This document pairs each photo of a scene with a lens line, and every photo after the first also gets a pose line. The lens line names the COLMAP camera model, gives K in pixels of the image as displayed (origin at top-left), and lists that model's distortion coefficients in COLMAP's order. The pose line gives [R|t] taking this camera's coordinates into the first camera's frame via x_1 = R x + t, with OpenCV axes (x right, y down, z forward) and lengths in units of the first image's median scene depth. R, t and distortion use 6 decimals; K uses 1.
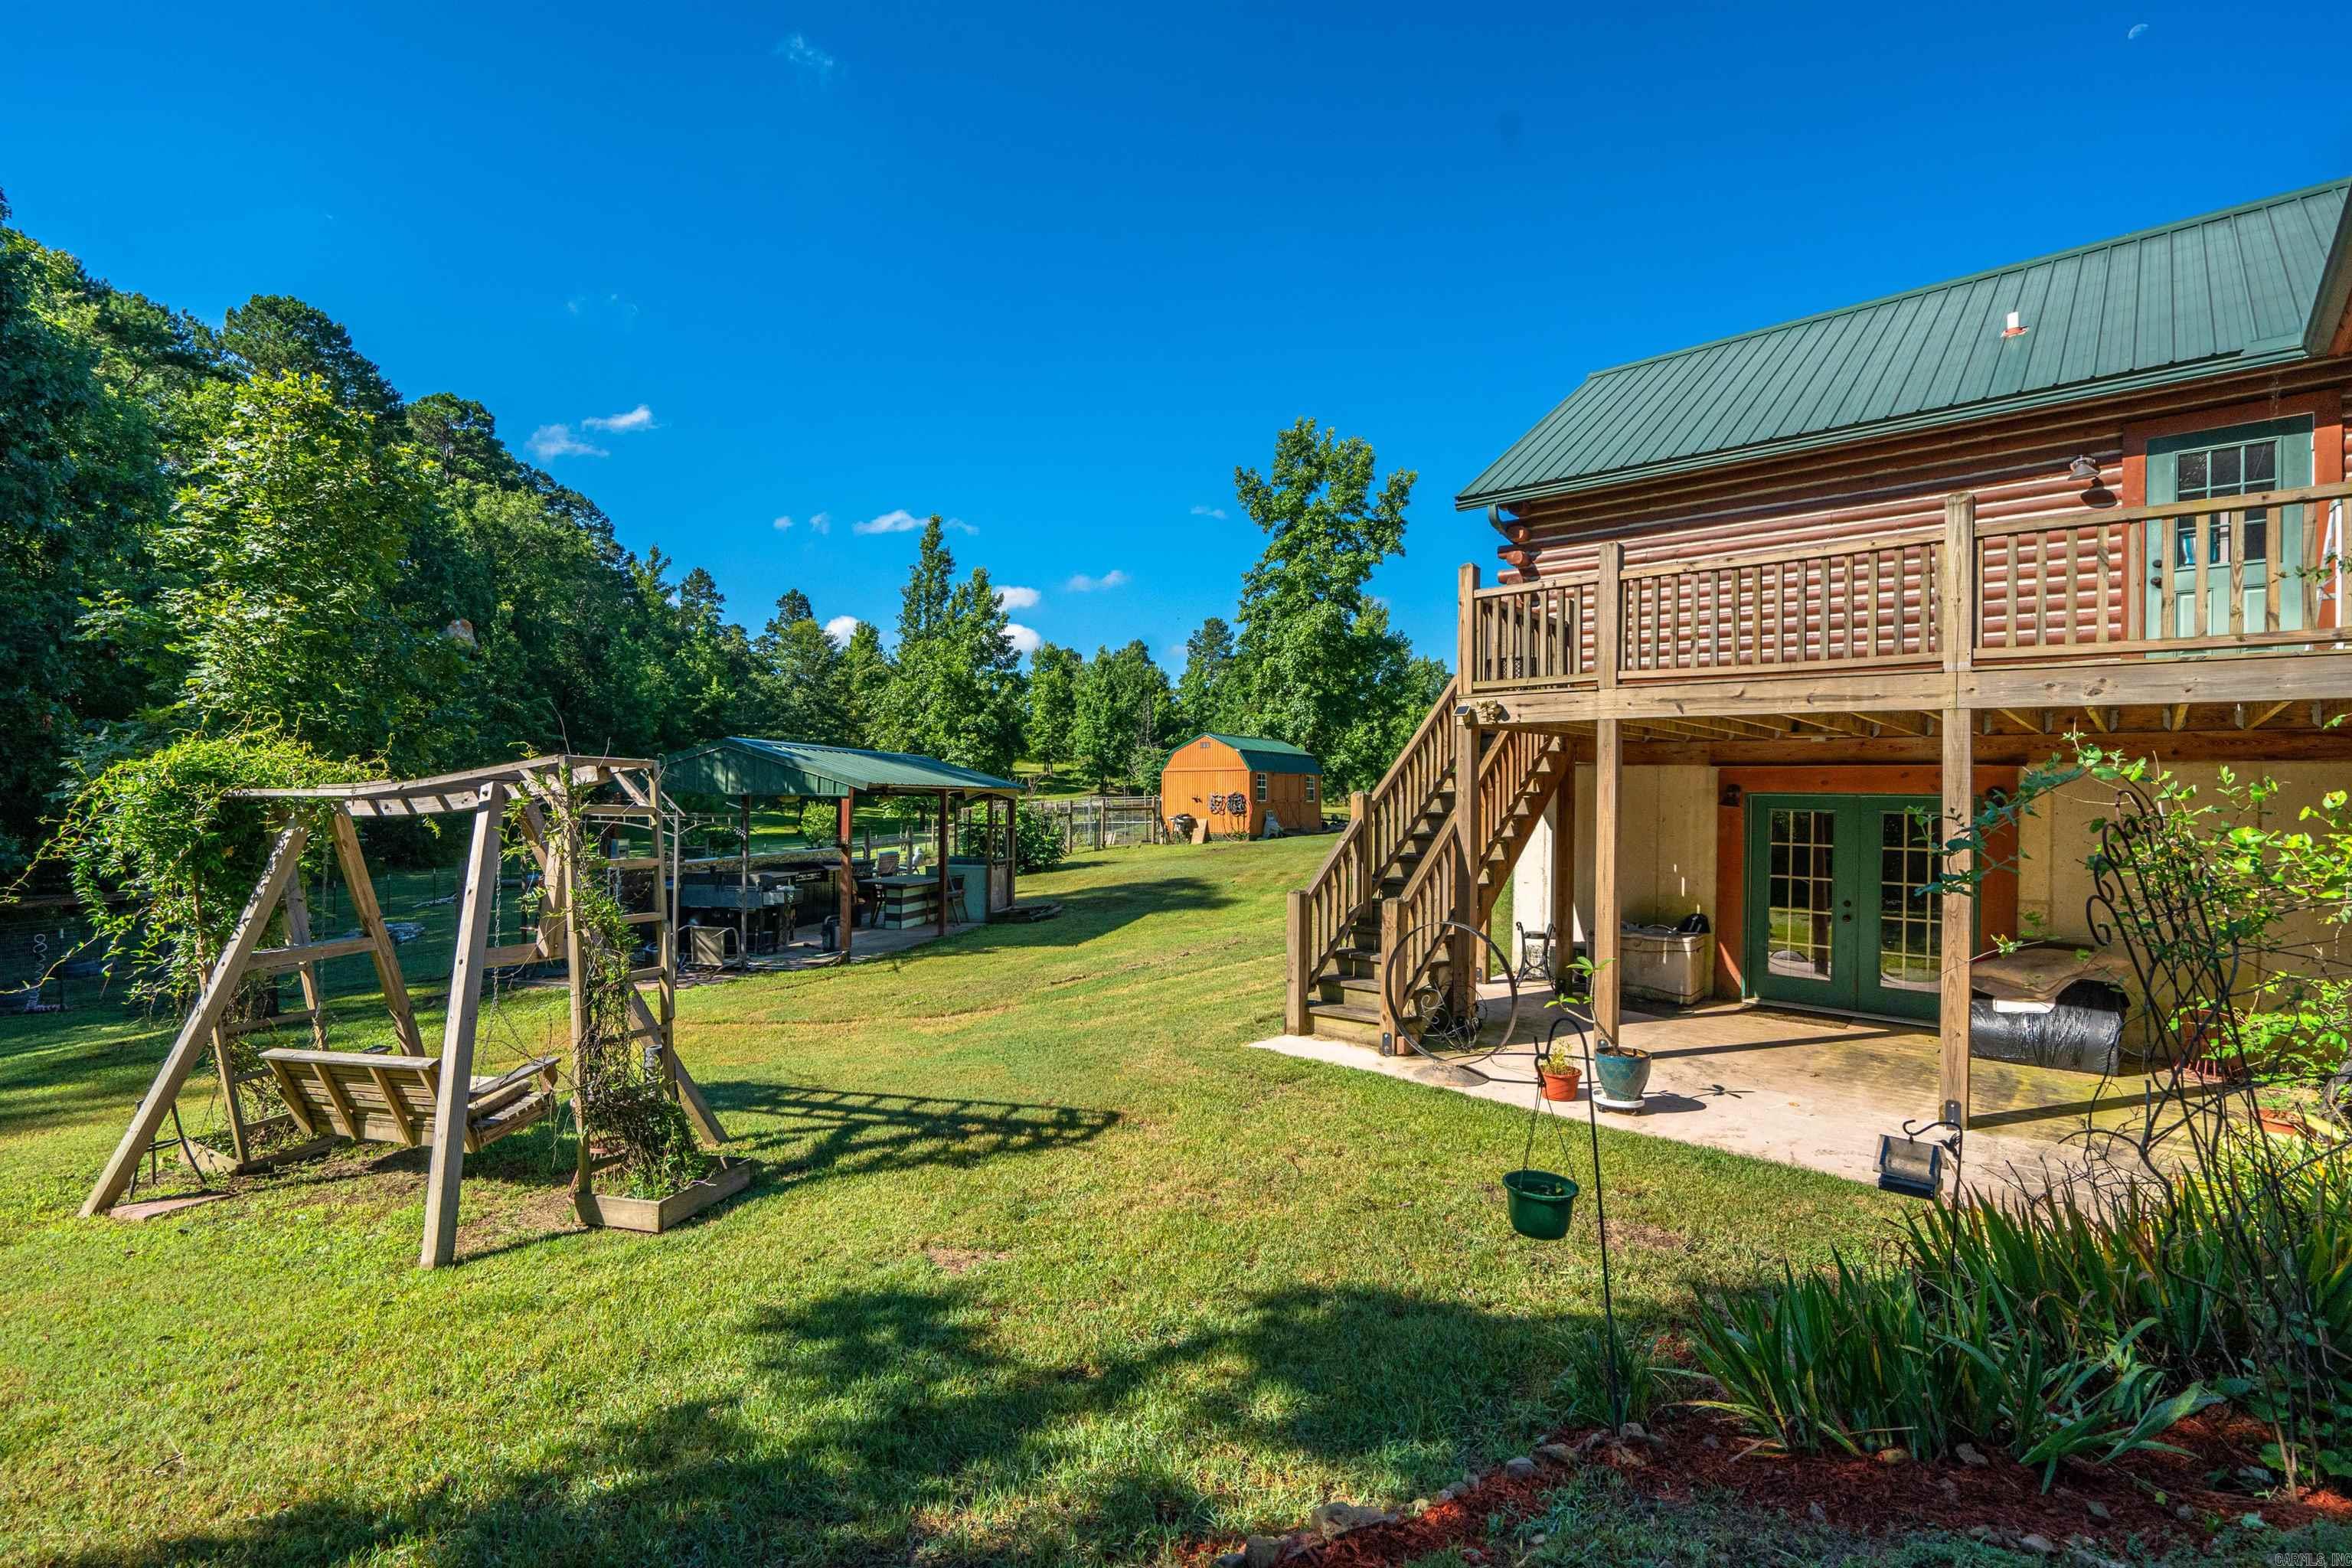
lens RADIAL K [[1056.5, 0, 1143.2], [0, 1056.5, 779.3], [0, 0, 1]] dist [-0.004287, -0.000377]
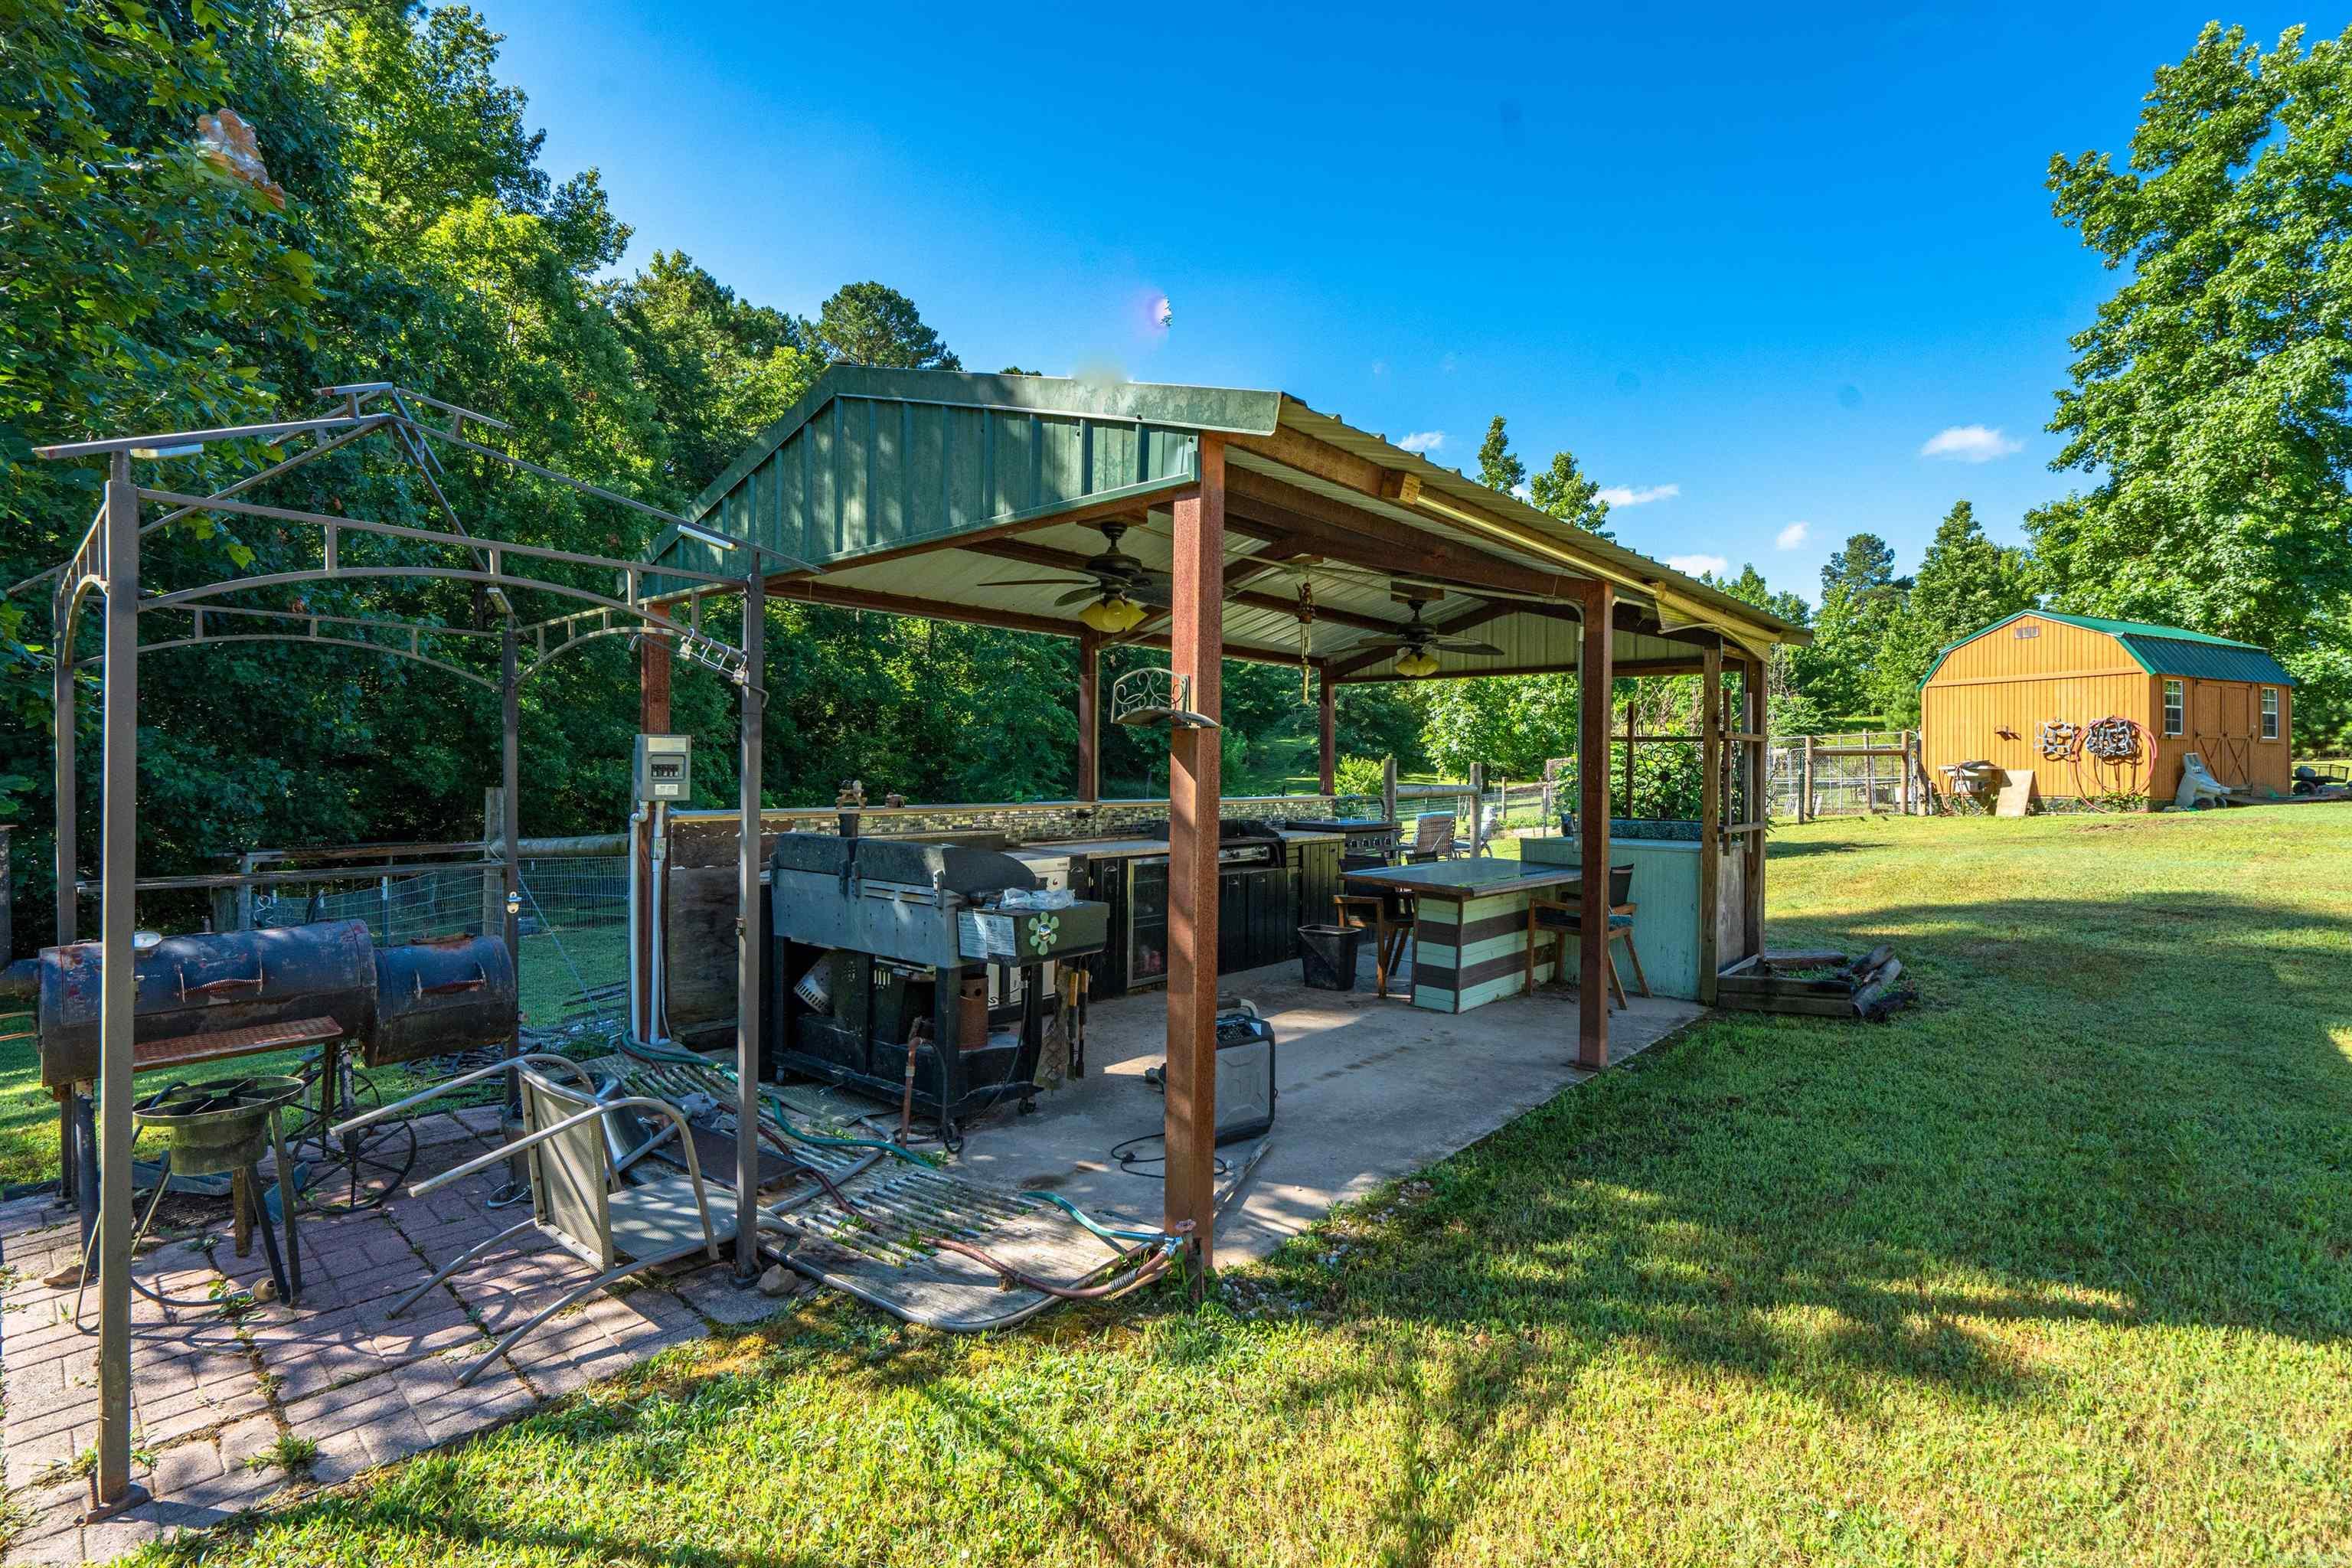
lens RADIAL K [[1067.6, 0, 1177.6], [0, 1067.6, 759.3], [0, 0, 1]] dist [0.001176, 0.000835]
pose [[0.886214, -0.002179, -0.463271, -0.064699], [0.005303, 0.999971, 0.005439, 0.023797], [0.463246, -0.007277, 0.886200, 0.282287]]
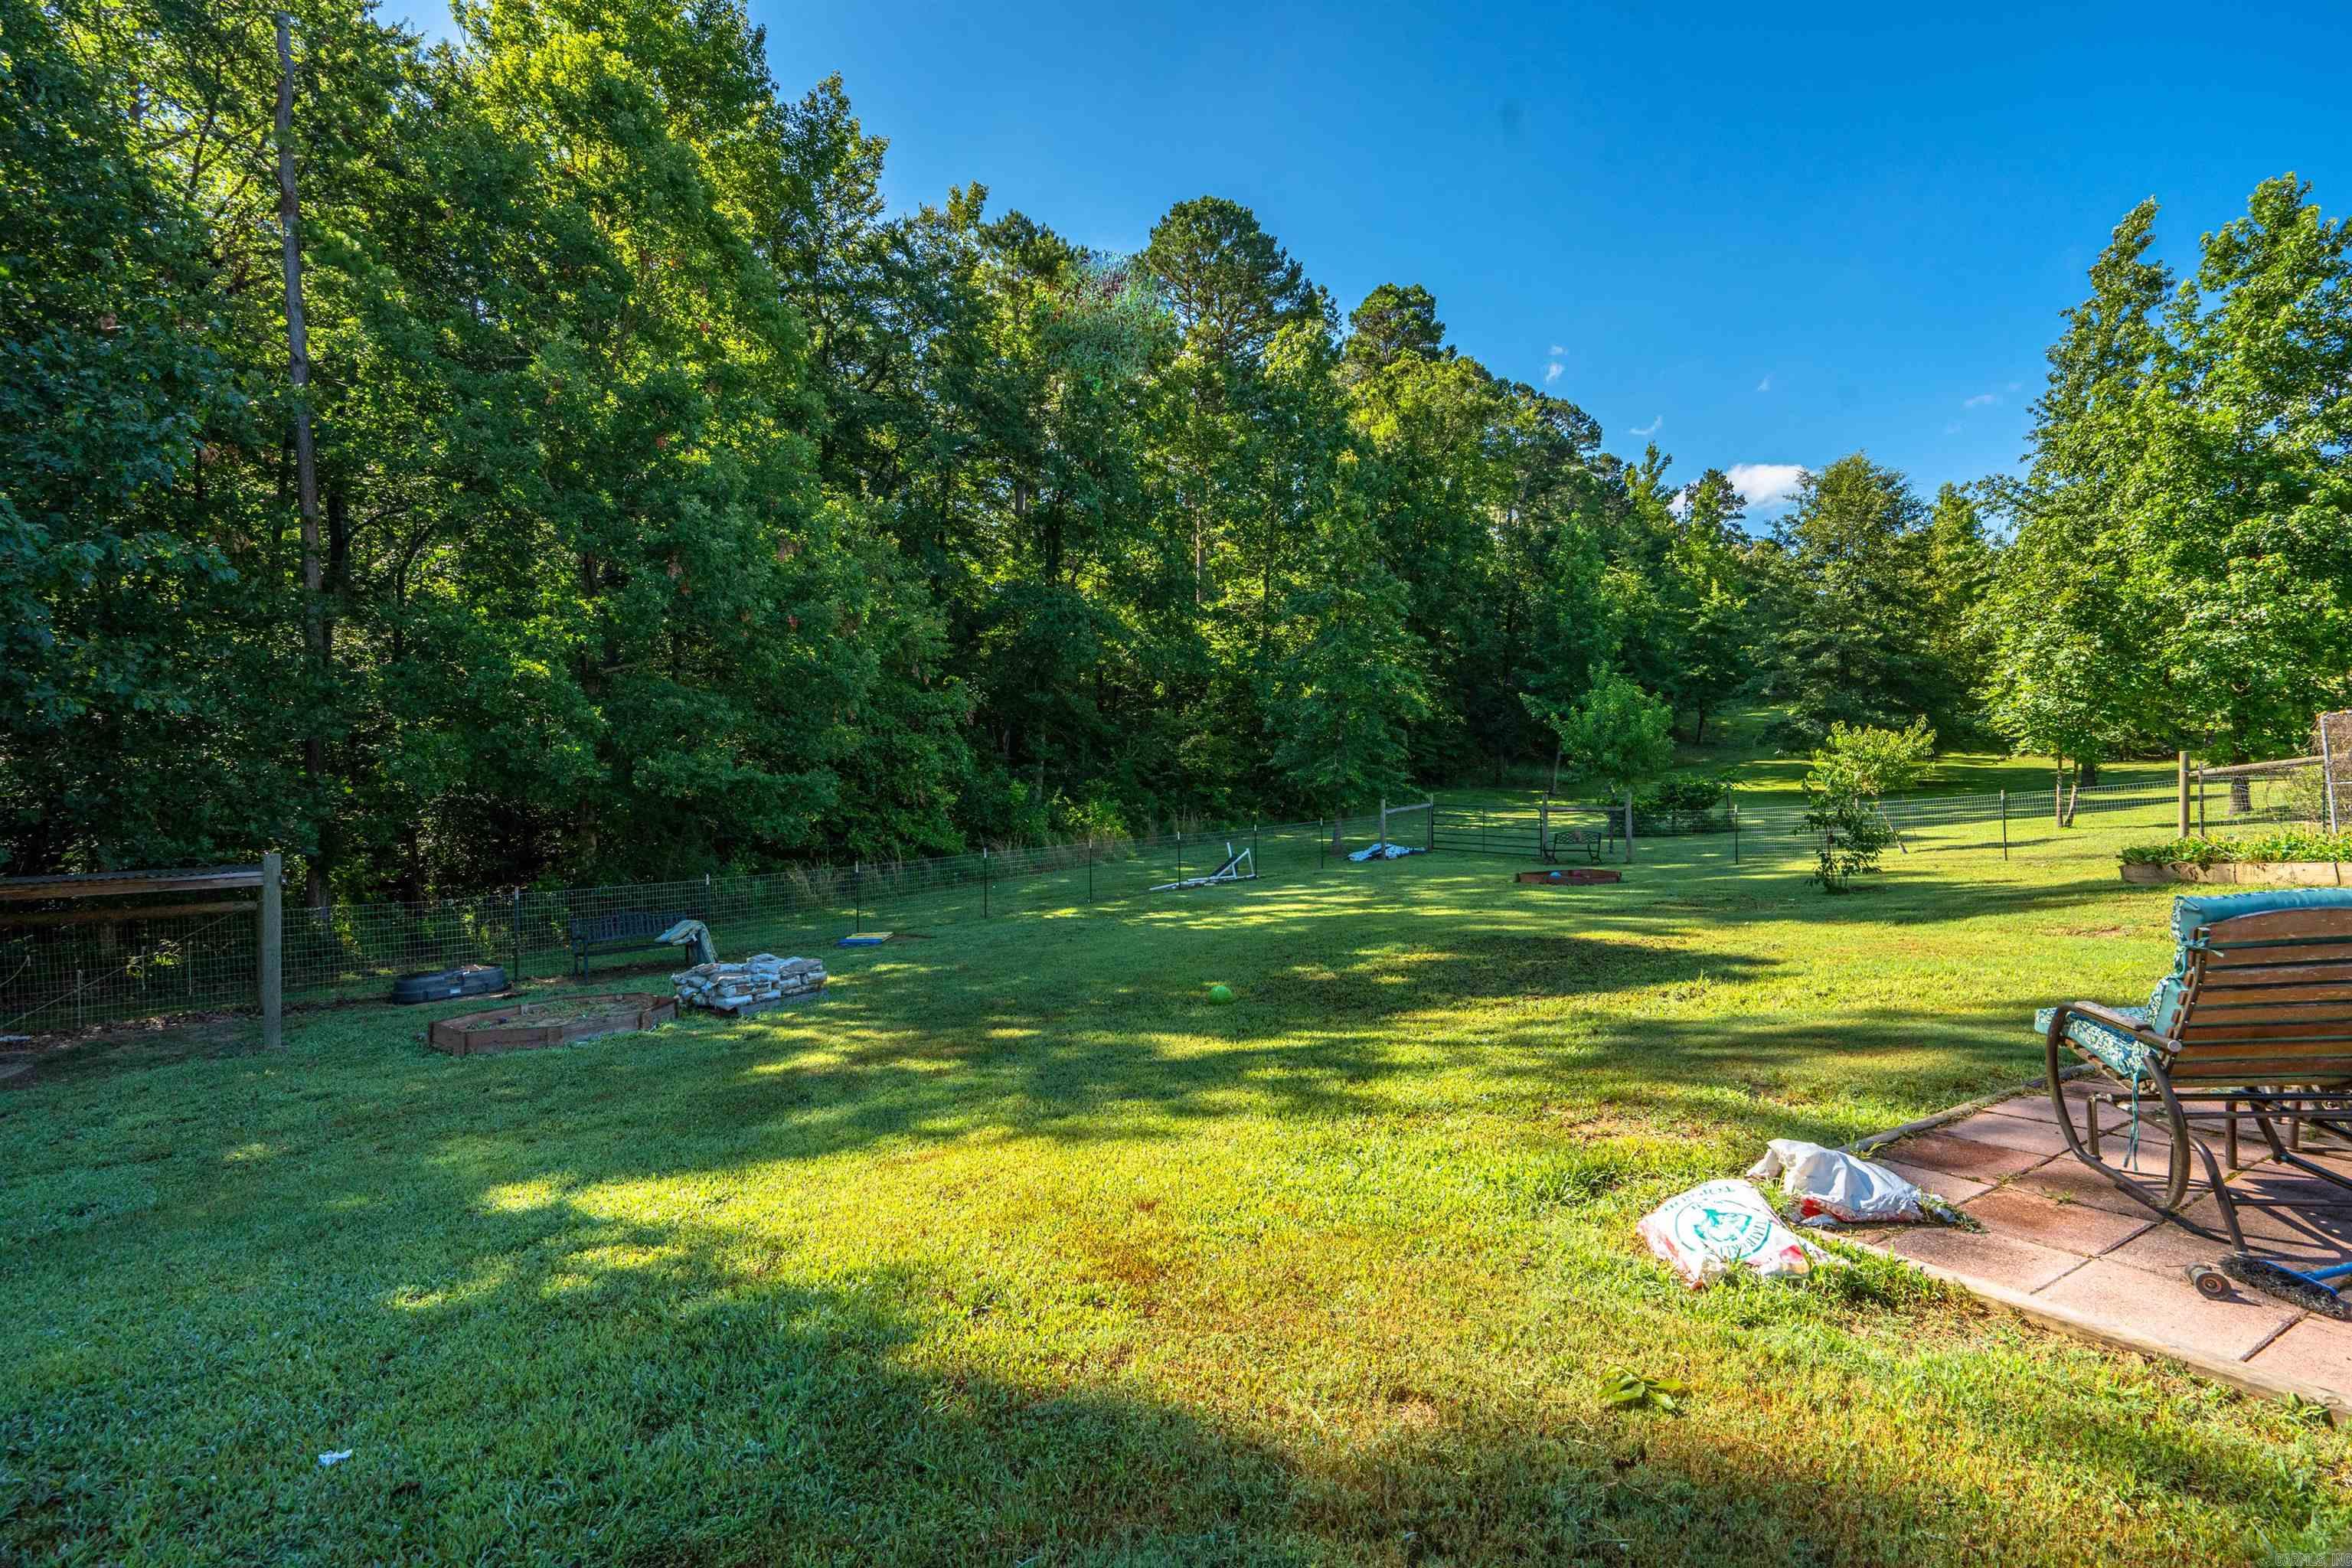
lens RADIAL K [[1051.8, 0, 1176.0], [0, 1051.8, 784.0], [0, 0, 1]] dist [-0.001855, -0.000035]
pose [[0.626860, 0.011214, -0.779051, -0.150517], [0.023445, 0.999172, 0.033248, 0.032835], [0.778779, -0.039107, 0.626078, 0.549604]]
